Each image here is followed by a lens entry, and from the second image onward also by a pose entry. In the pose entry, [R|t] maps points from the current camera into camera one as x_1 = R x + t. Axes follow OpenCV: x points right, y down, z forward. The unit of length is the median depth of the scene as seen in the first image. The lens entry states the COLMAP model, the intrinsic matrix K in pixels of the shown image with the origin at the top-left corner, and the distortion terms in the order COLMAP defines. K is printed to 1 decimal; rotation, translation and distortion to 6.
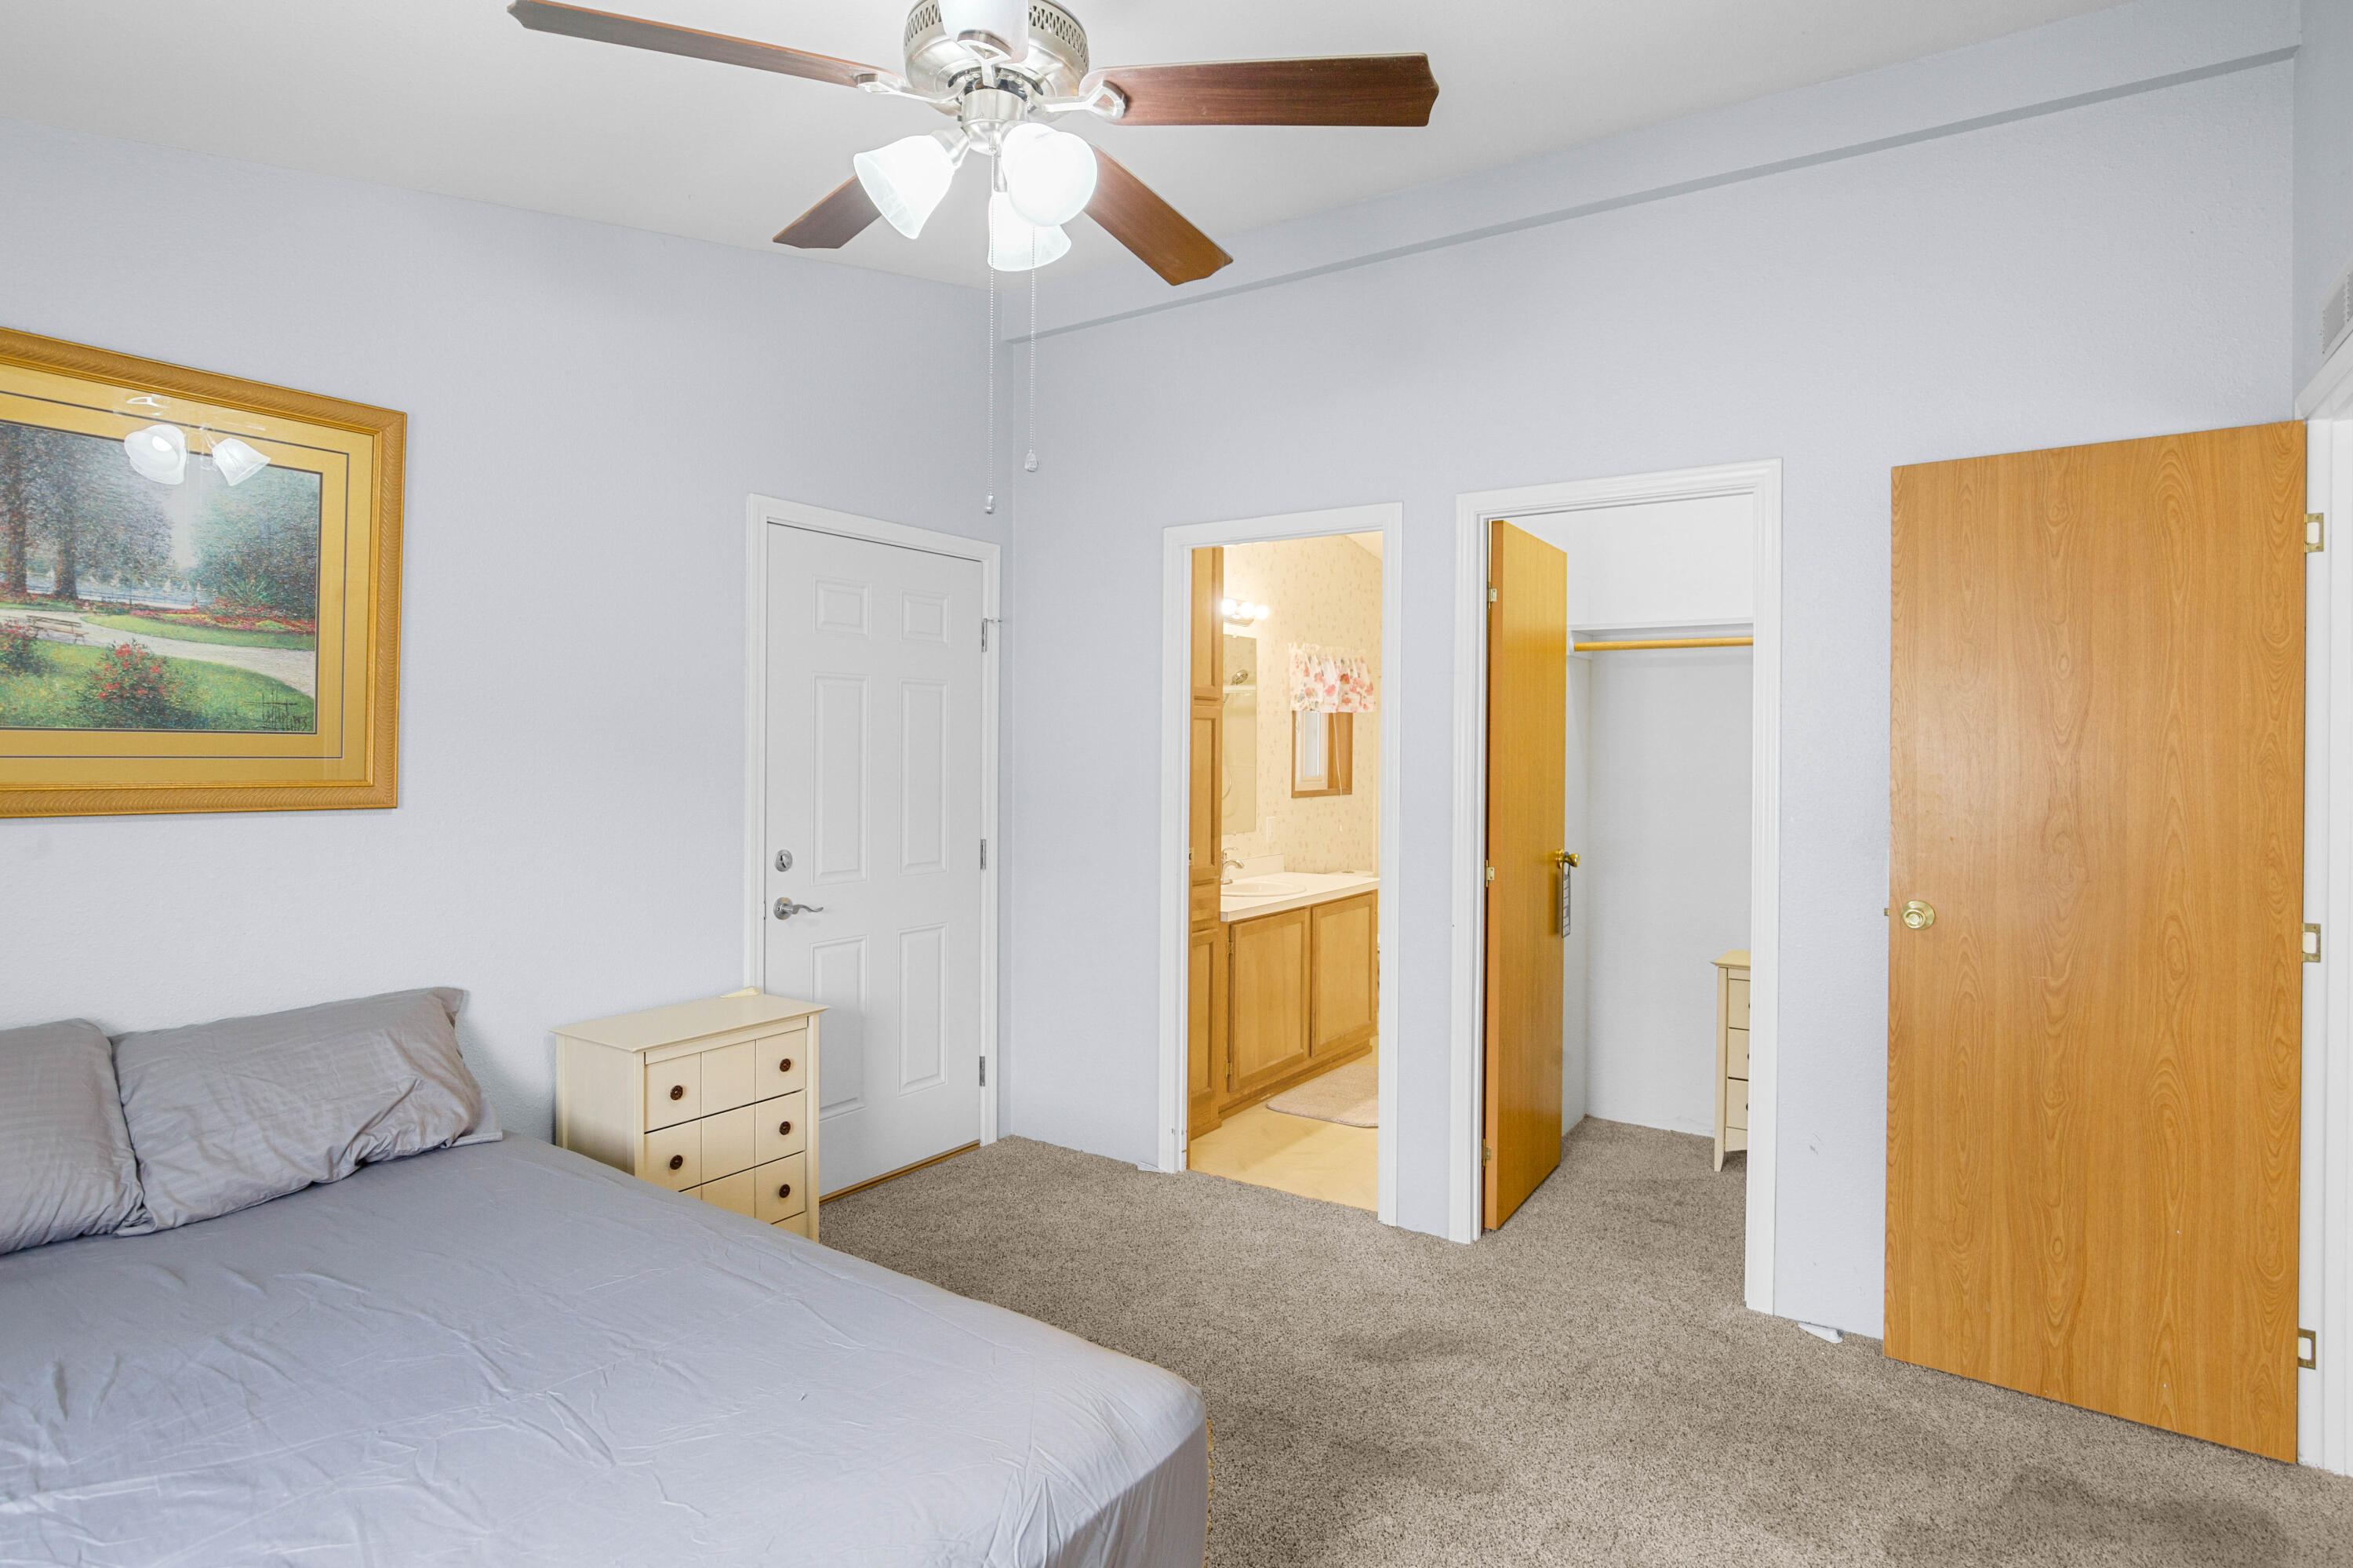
lens RADIAL K [[1259.6, 0, 1179.7], [0, 1259.6, 766.3], [0, 0, 1]] dist [0.004454, 0.001700]
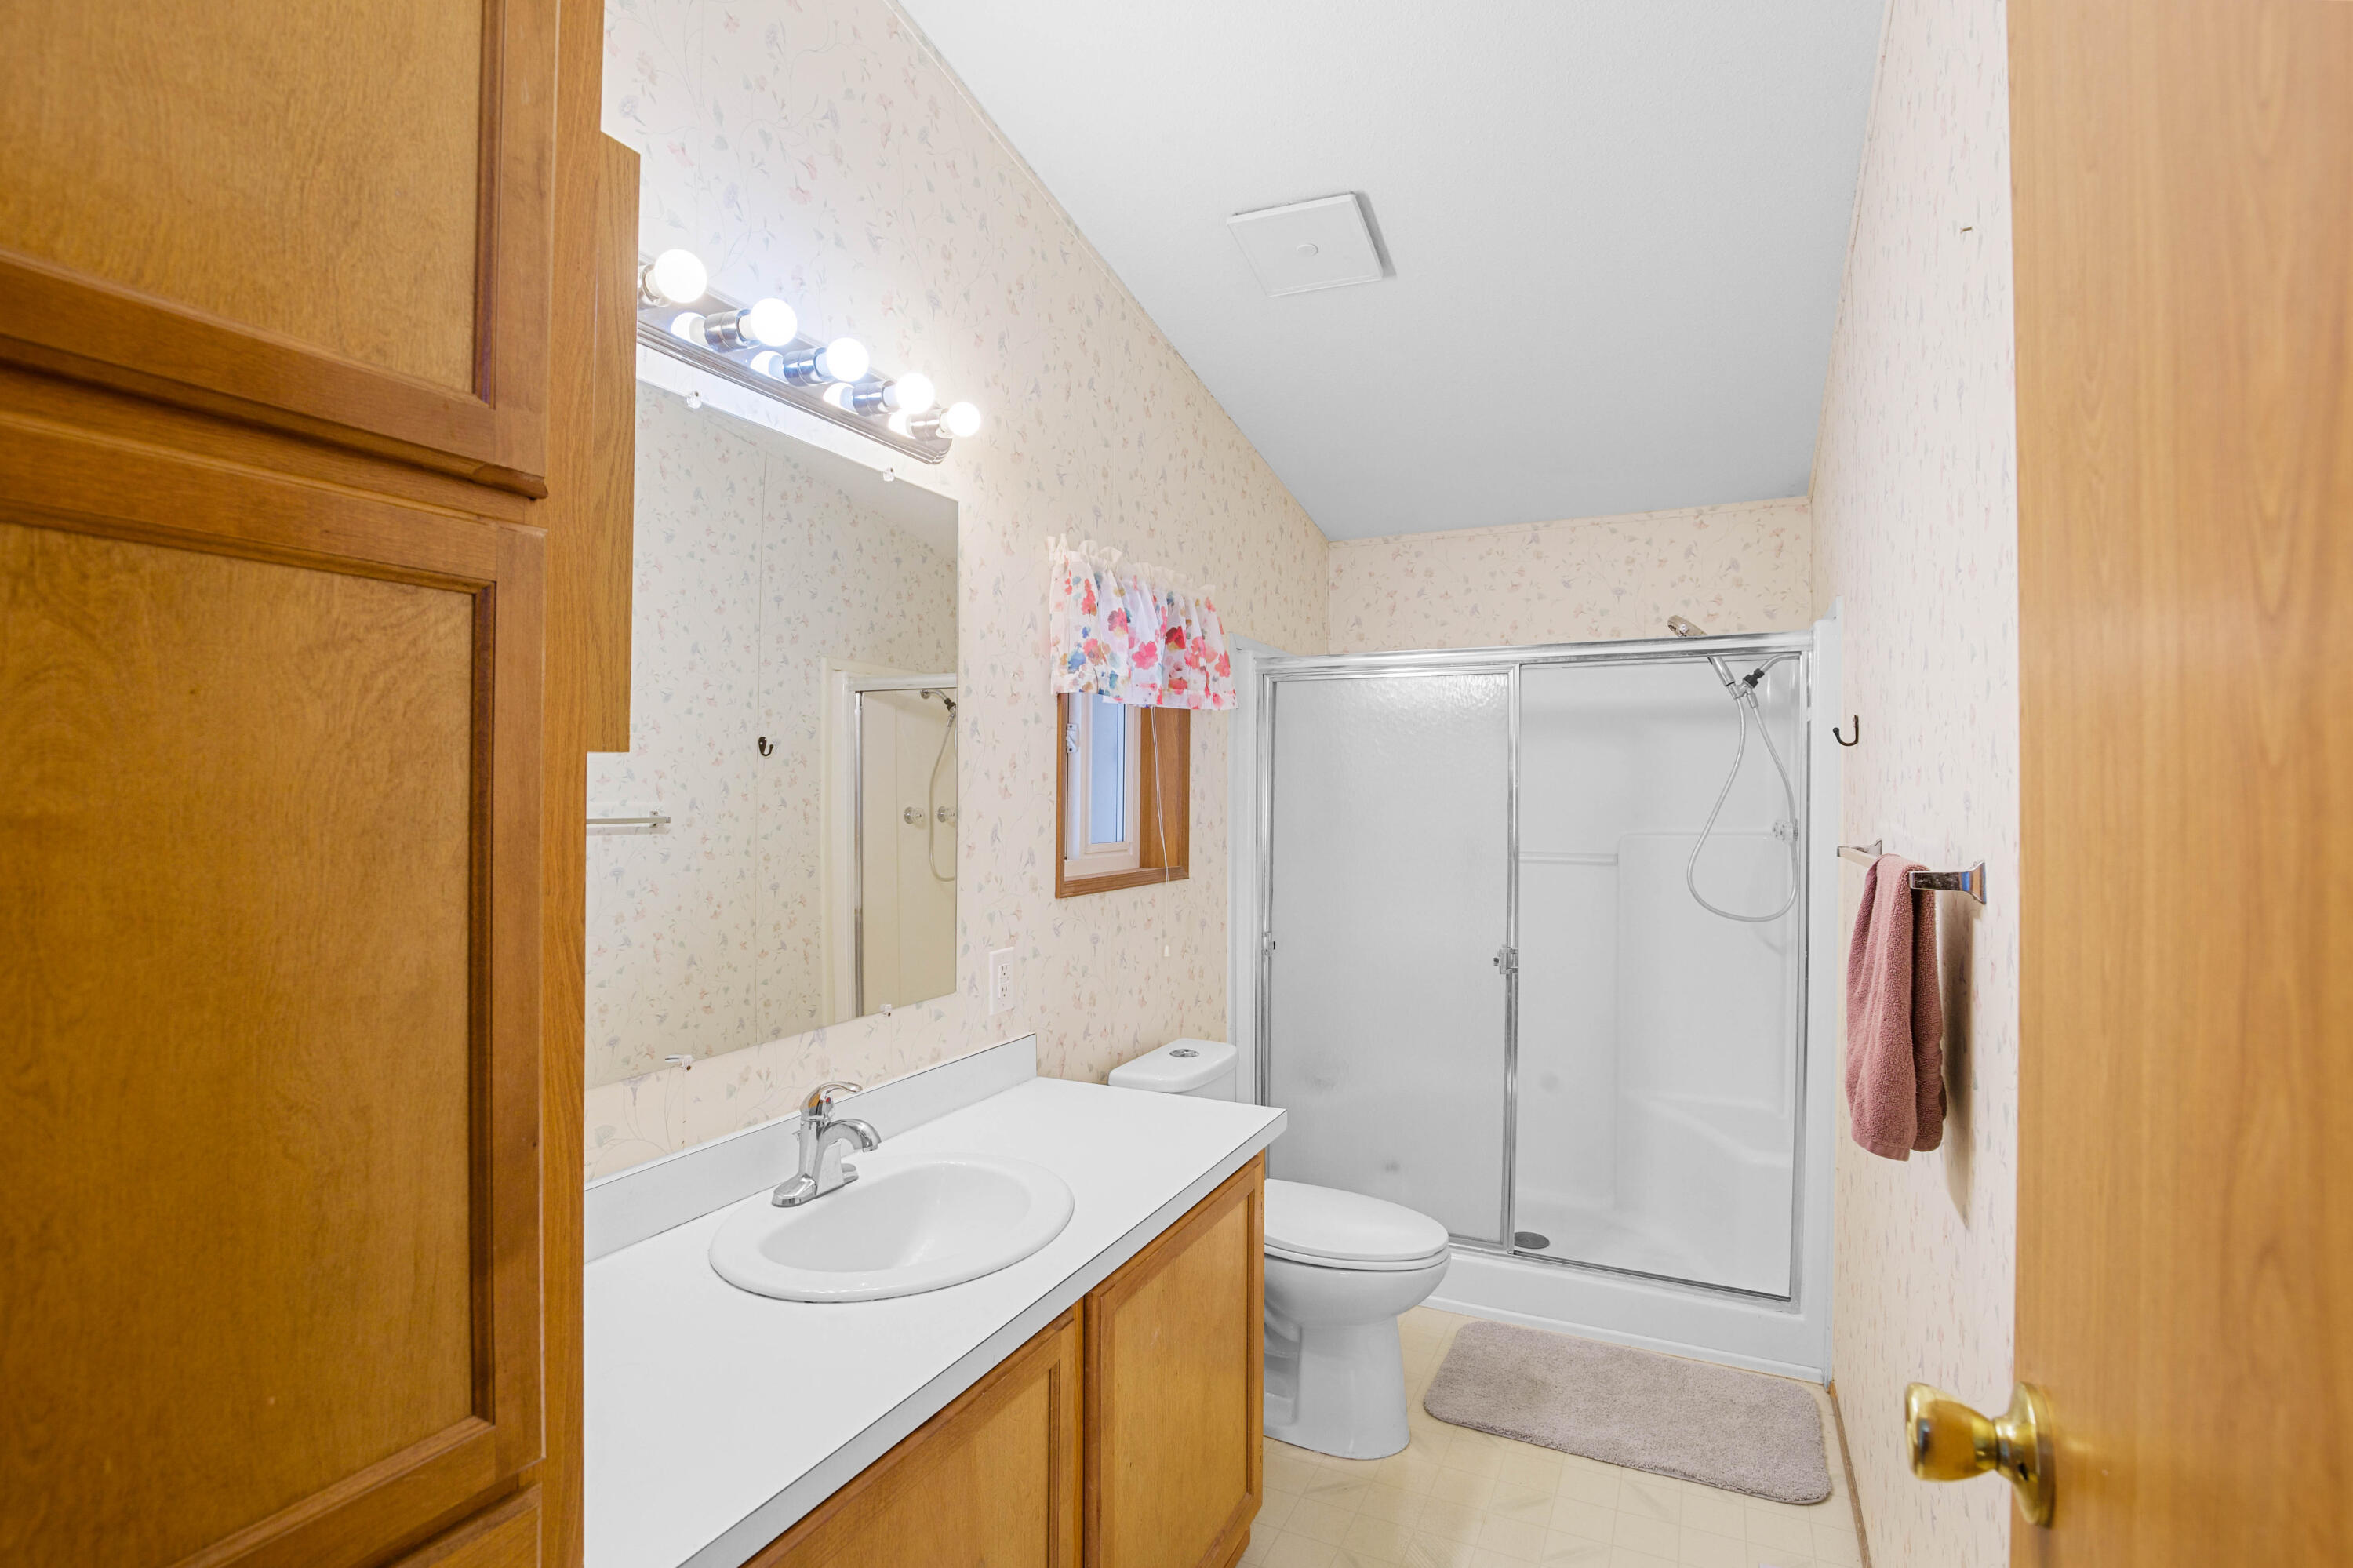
lens RADIAL K [[1156.9, 0, 1180.7], [0, 1156.9, 786.8], [0, 0, 1]] dist [0.000128, 0.000253]
pose [[0.988470, 0.001906, 0.151402, 0.070633], [0.001144, 0.999798, -0.020051, -0.004697], [-0.151409, 0.019993, 0.988269, 0.596918]]
